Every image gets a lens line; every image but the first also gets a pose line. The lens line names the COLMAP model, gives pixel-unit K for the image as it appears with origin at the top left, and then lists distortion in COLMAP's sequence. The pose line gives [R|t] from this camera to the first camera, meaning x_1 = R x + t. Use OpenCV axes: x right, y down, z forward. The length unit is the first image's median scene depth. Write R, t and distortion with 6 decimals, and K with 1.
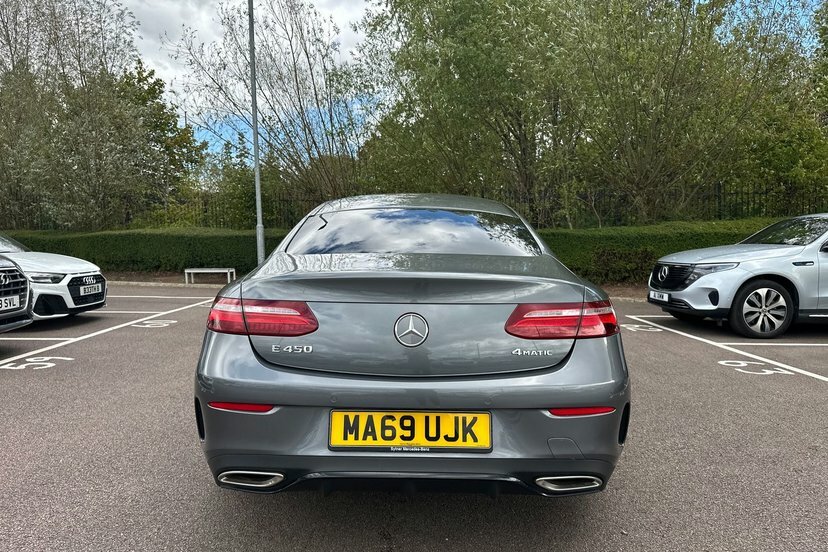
lens RADIAL K [[589.4, 0, 410.3], [0, 589.4, 270.8], [0, 0, 1]] dist [0.075736, -0.077383]
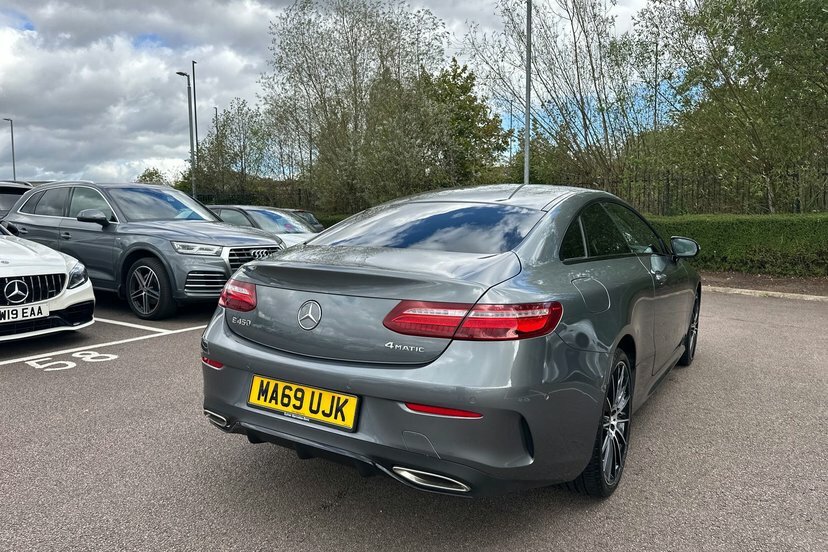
lens RADIAL K [[589.4, 0, 412.9], [0, 589.4, 276.5], [0, 0, 1]] dist [0.075736, -0.077383]
pose [[0.860932, 0.059868, -0.505185, 0.710706], [-0.040094, 0.997947, 0.049935, -0.037245], [0.507138, -0.022736, 0.861565, 0.113673]]
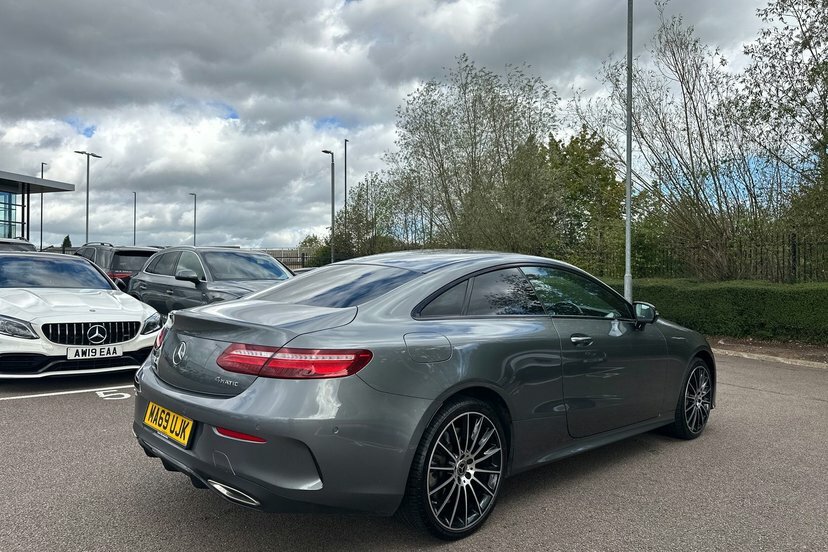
lens RADIAL K [[589.4, 0, 416.5], [0, 589.4, 276.9], [0, 0, 1]] dist [0.075736, -0.077383]
pose [[0.708315, 0.016532, -0.705702, 1.348211], [-0.066292, 0.996865, -0.043184, -0.055744], [0.702776, 0.077370, 0.707191, 0.352346]]
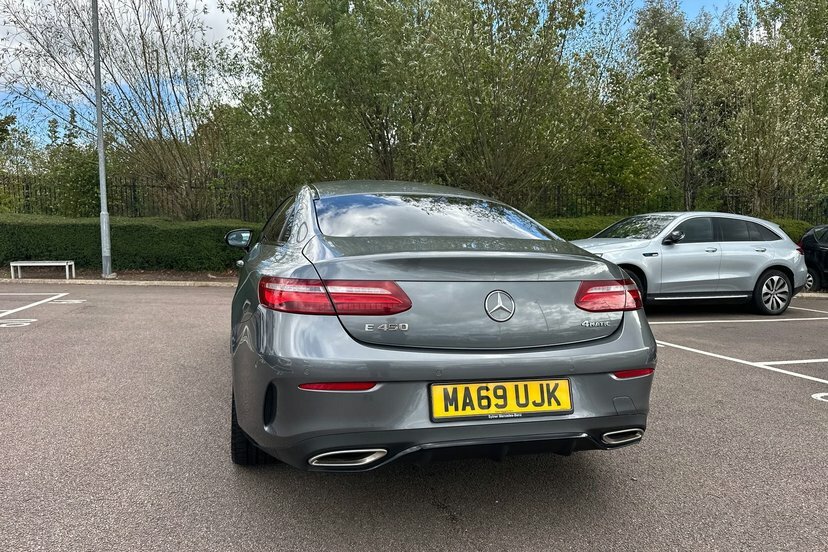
lens RADIAL K [[589.4, 0, 408.8], [0, 589.4, 275.6], [0, 0, 1]] dist [0.075736, -0.077383]
pose [[0.960791, -0.007822, 0.277164, -0.431865], [0.003087, 0.999842, 0.017517, 0.024950], [-0.277257, -0.015974, 0.960663, 0.017488]]
